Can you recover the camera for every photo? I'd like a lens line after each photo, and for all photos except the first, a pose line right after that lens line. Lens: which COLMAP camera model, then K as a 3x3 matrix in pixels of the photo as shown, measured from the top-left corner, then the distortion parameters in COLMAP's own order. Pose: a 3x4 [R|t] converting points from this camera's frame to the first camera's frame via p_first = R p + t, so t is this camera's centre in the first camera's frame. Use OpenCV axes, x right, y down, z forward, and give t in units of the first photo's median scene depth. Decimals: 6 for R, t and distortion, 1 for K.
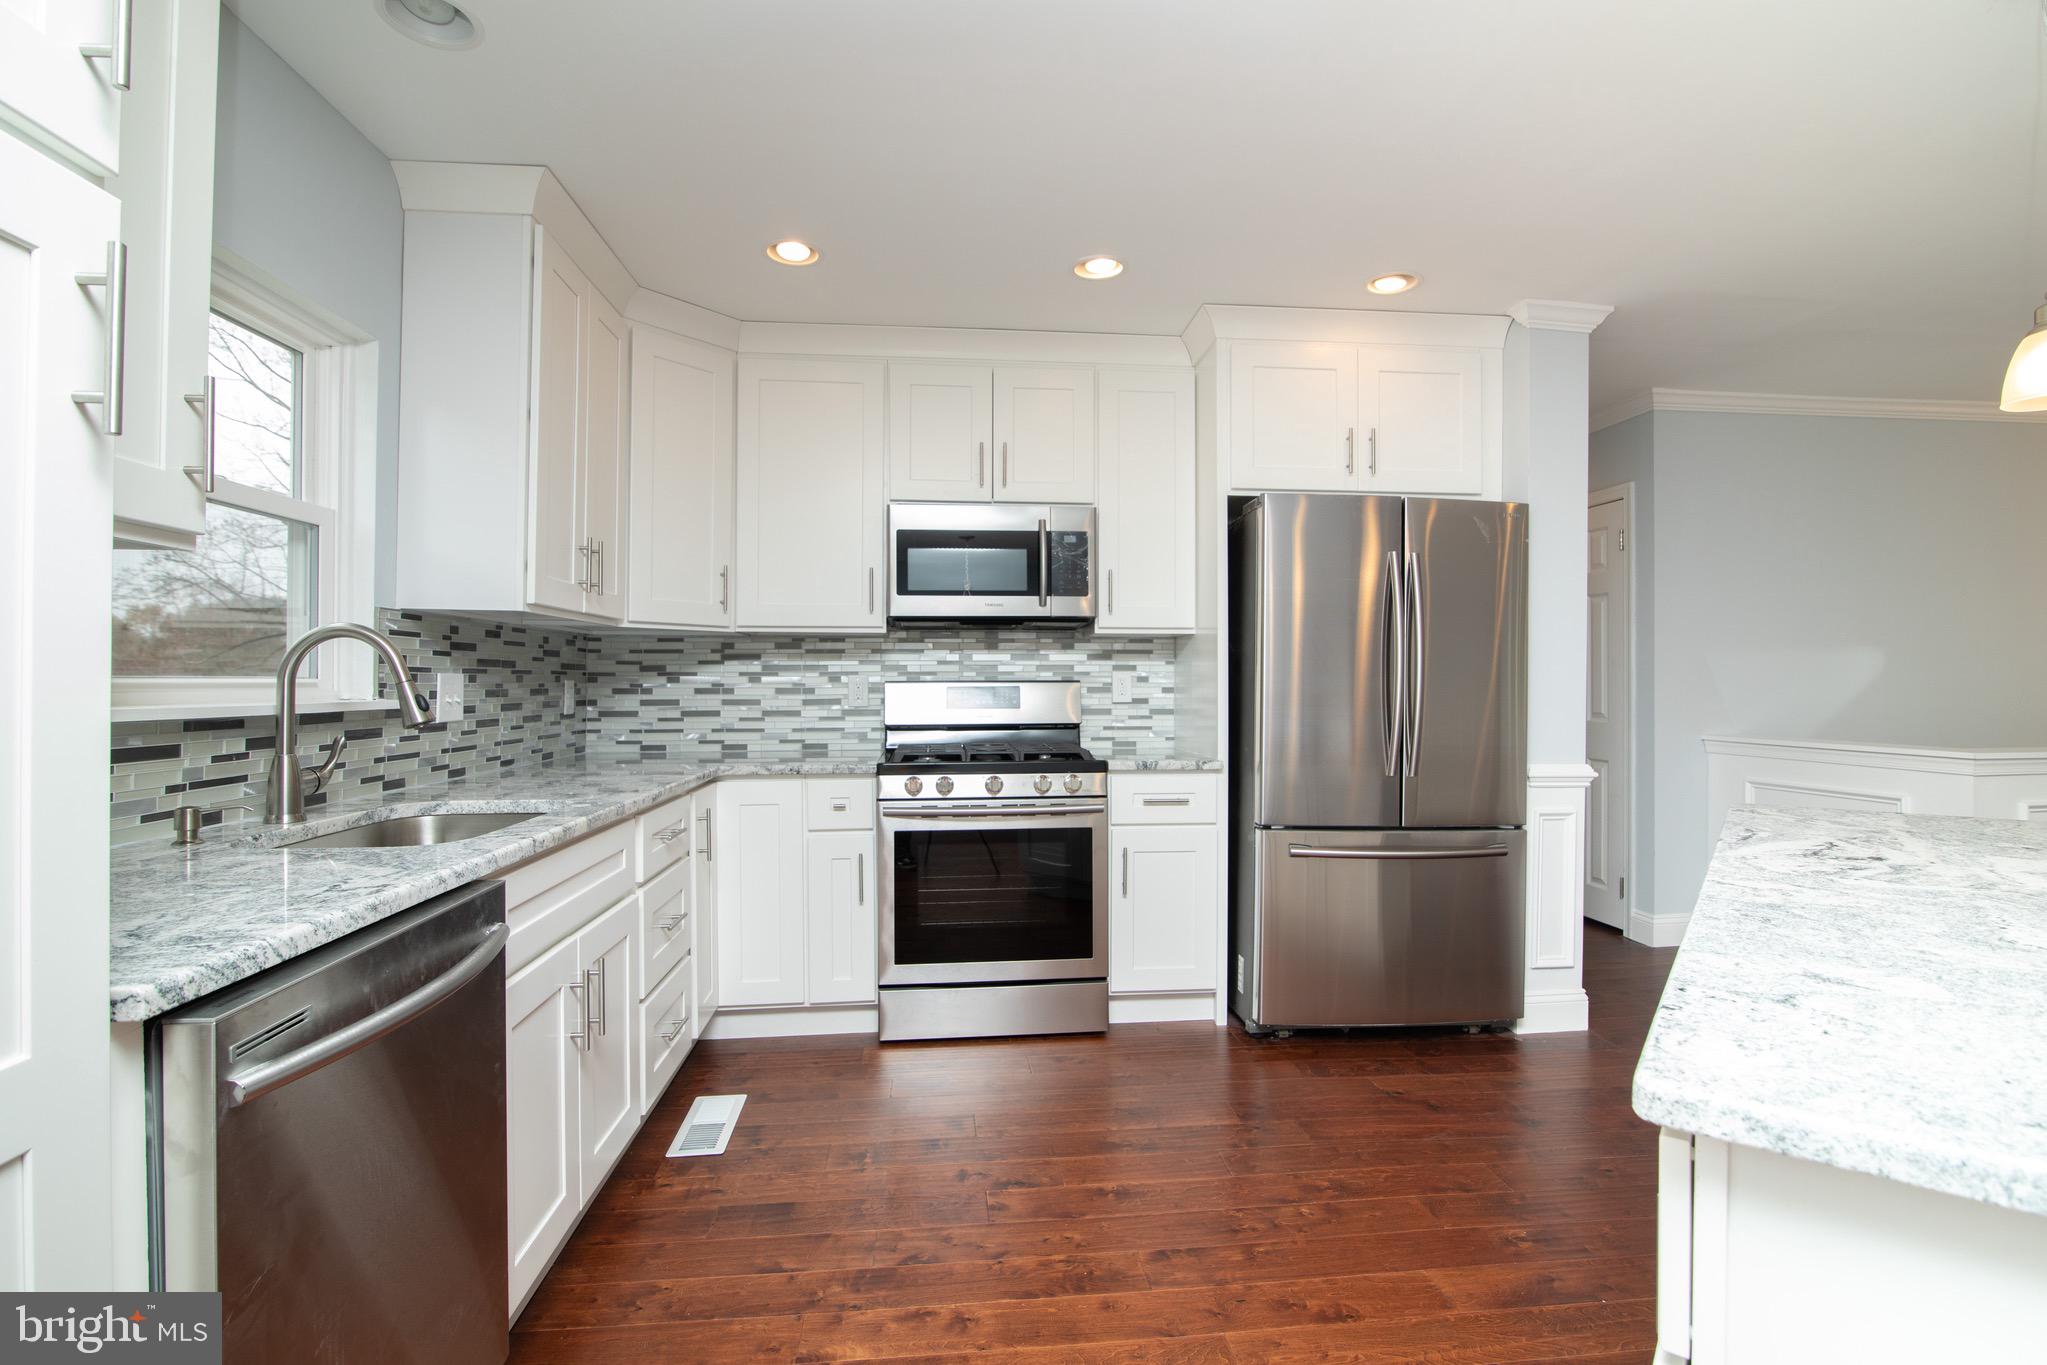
lens RADIAL K [[934.8, 0, 1028.0], [0, 934.8, 677.5], [0, 0, 1]] dist [-0.016342, -0.000181]
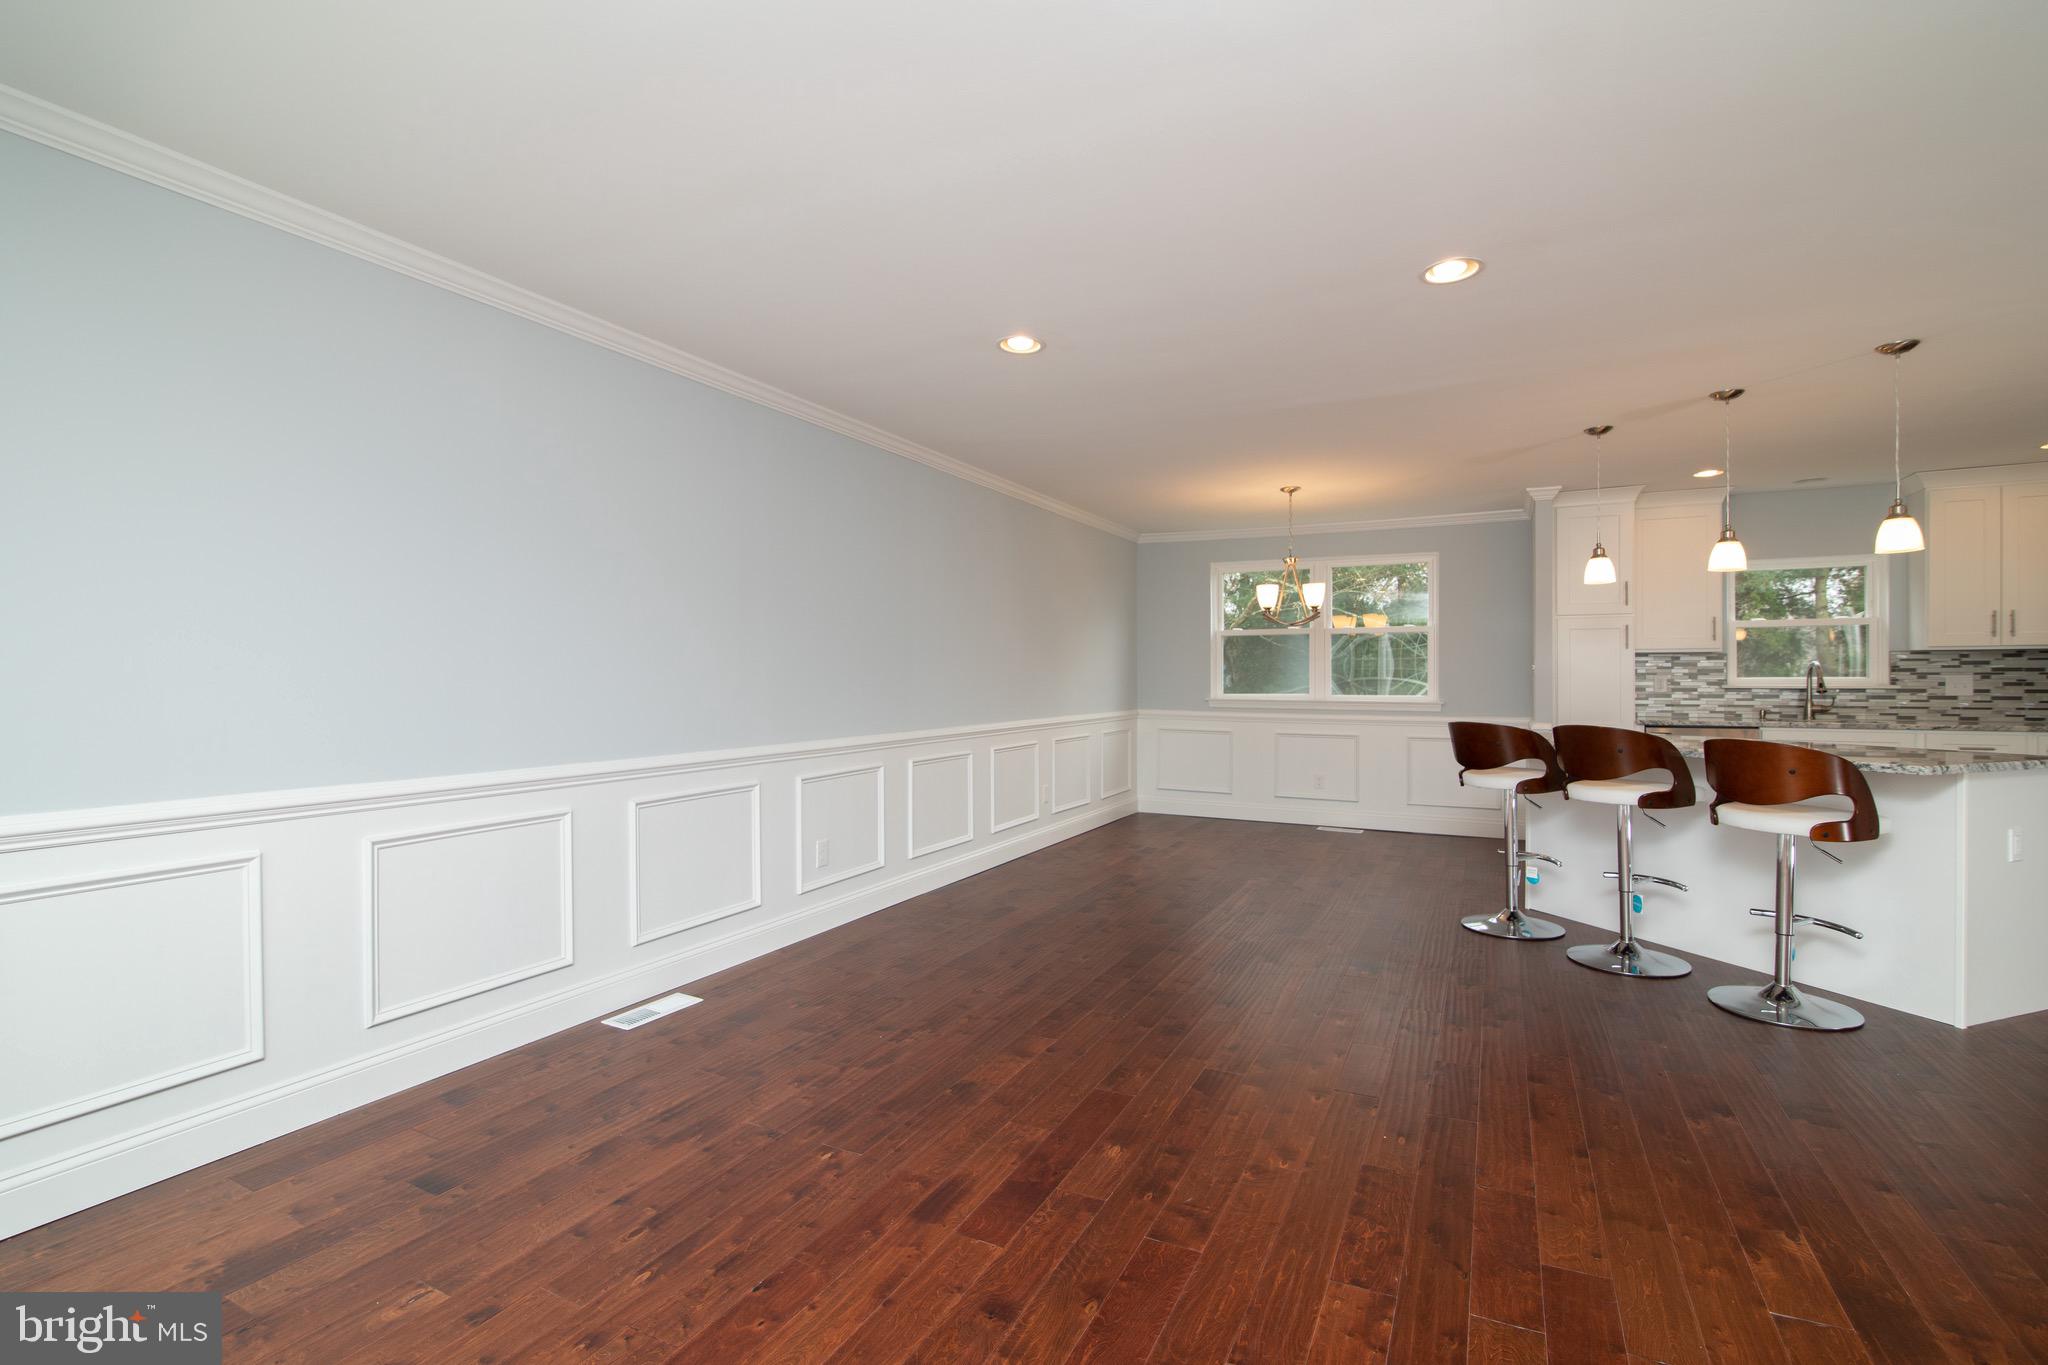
lens RADIAL K [[935.2, 0, 1028.5], [0, 935.2, 677.5], [0, 0, 1]] dist [-0.016342, -0.000181]
pose [[-0.532165, 0.002152, -0.846638, 2.052764], [0.006781, 0.999976, -0.001721, -0.007046], [0.846613, -0.006656, -0.532167, 0.212073]]
